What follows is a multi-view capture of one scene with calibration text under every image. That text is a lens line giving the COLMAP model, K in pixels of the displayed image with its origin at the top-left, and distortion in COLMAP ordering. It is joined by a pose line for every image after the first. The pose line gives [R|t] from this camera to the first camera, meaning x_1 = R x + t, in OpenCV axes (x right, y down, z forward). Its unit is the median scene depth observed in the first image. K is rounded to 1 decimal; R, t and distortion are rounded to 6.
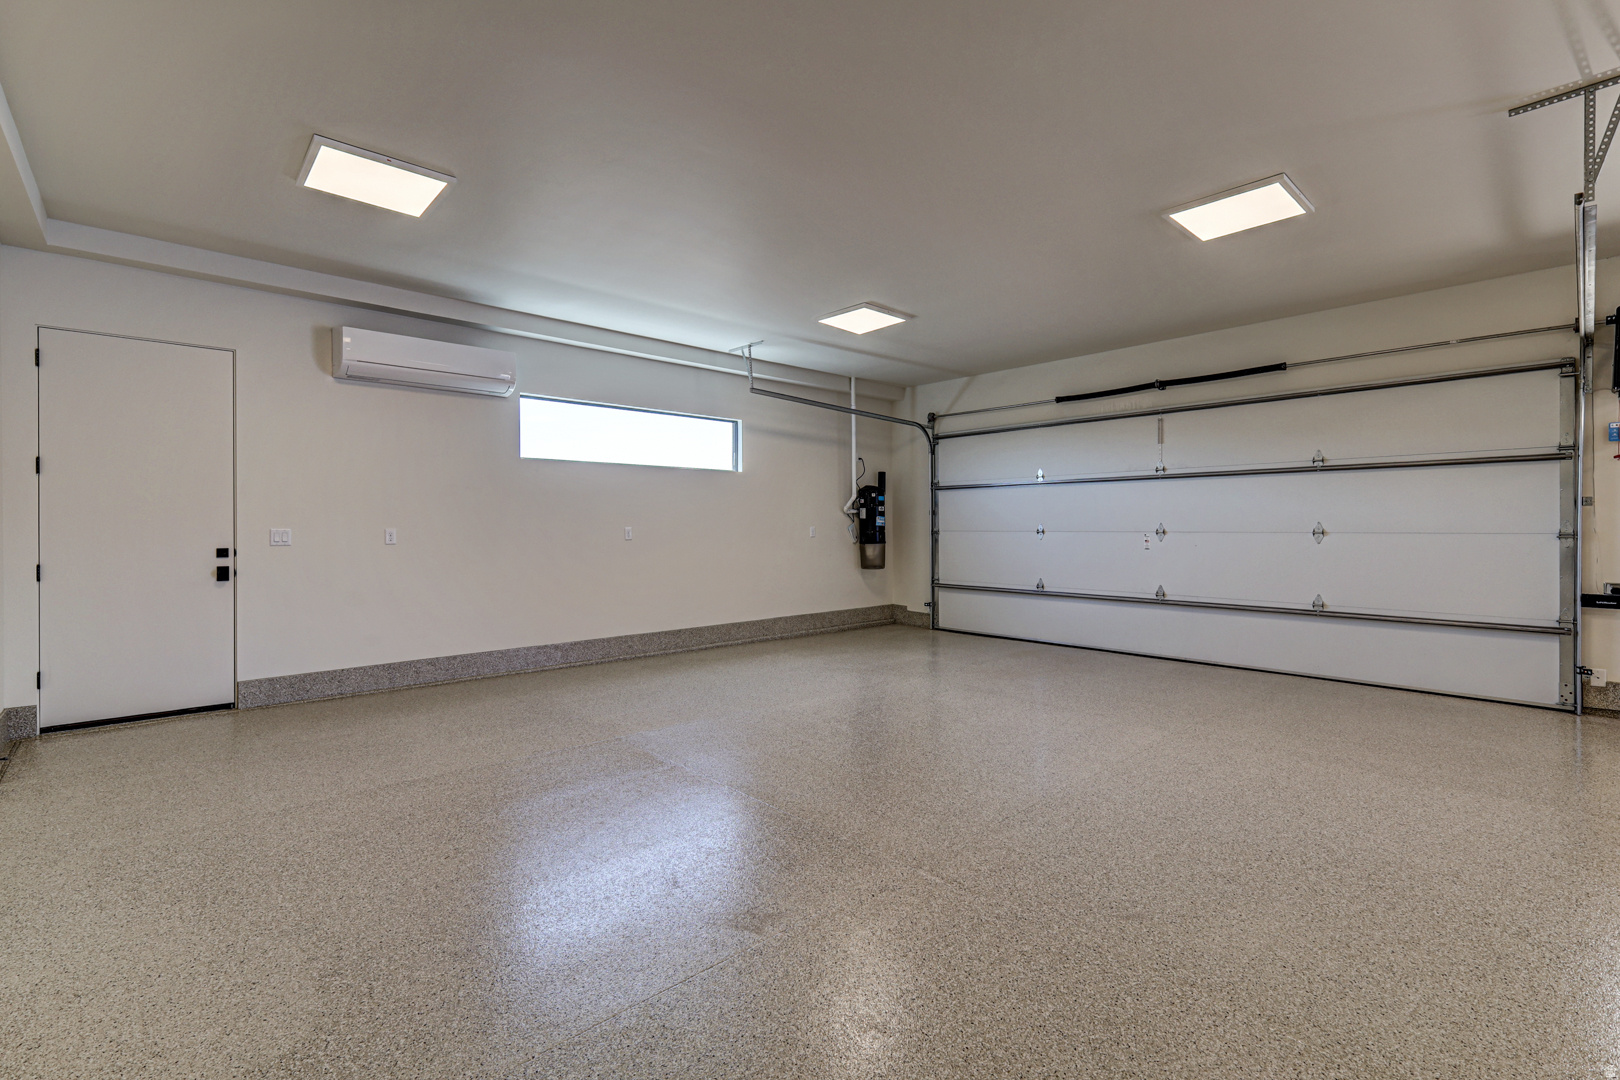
lens RADIAL K [[710.1, 0, 806.8], [0, 710.1, 534.3], [0, 0, 1]] dist [0.002825, -0.000848]
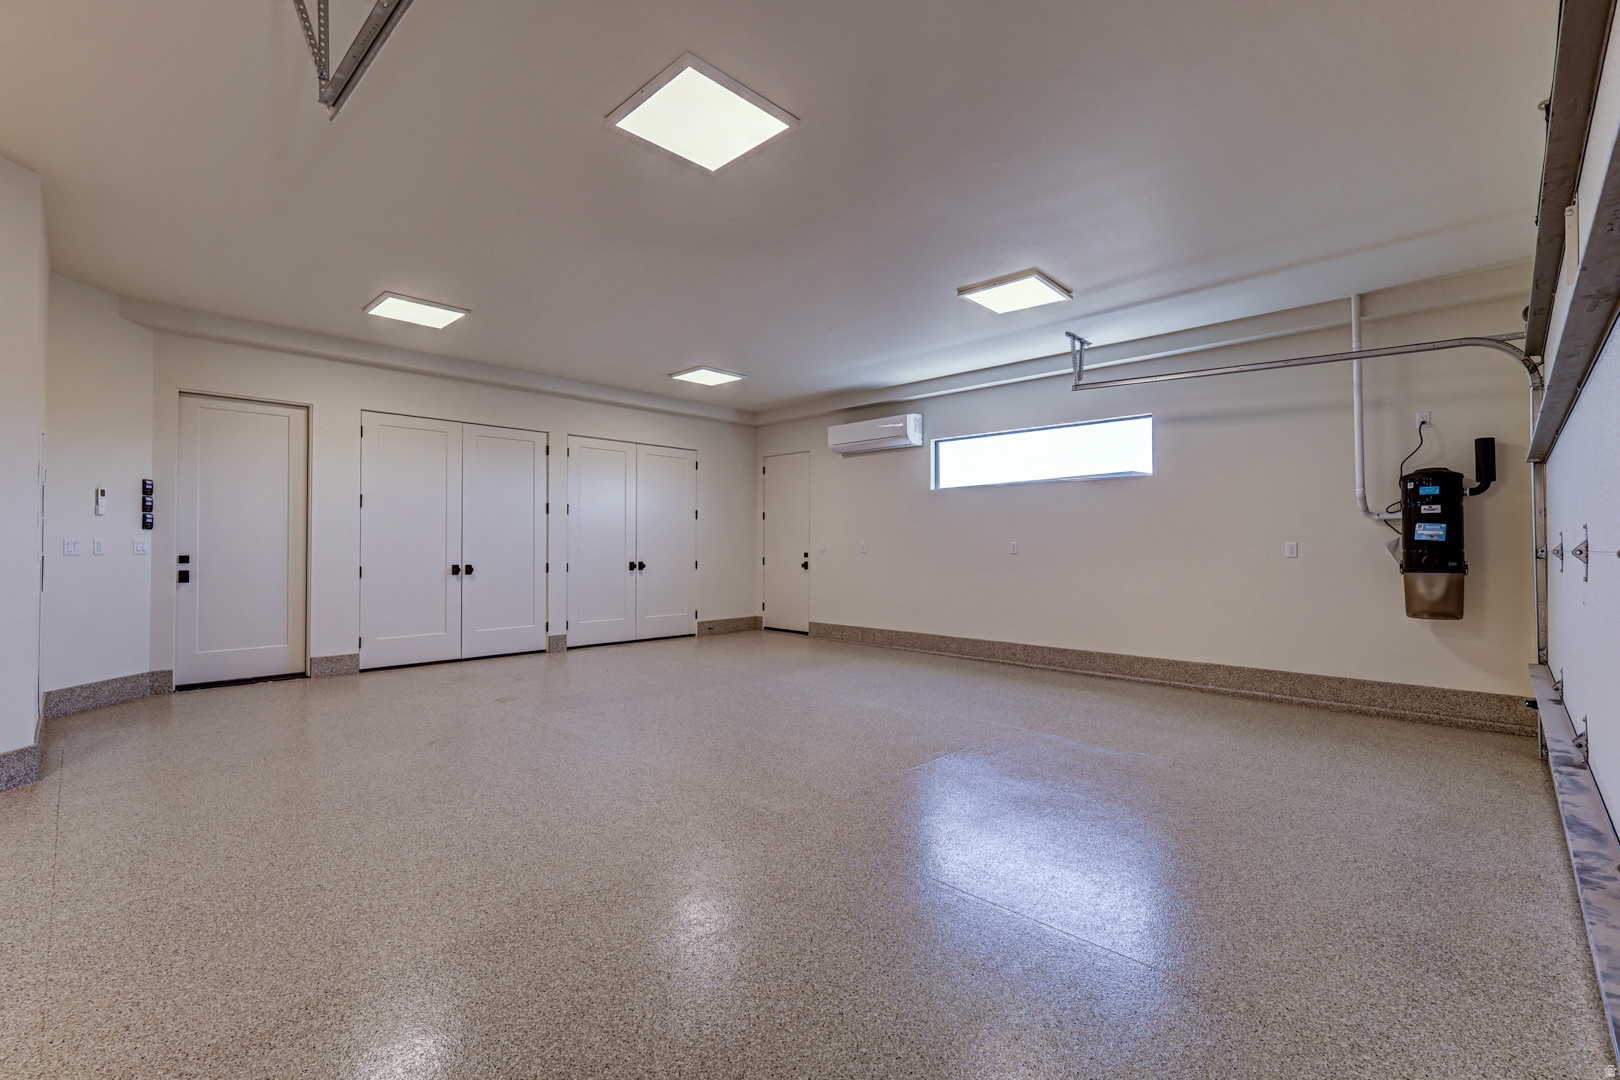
lens RADIAL K [[710.1, 0, 808.0], [0, 710.1, 535.2], [0, 0, 1]] dist [0.002825, -0.000848]
pose [[0.060260, -0.012856, -0.998100, 0.779250], [-0.015021, 0.999792, -0.013785, -0.000903], [0.998070, 0.015823, 0.060054, 0.606528]]
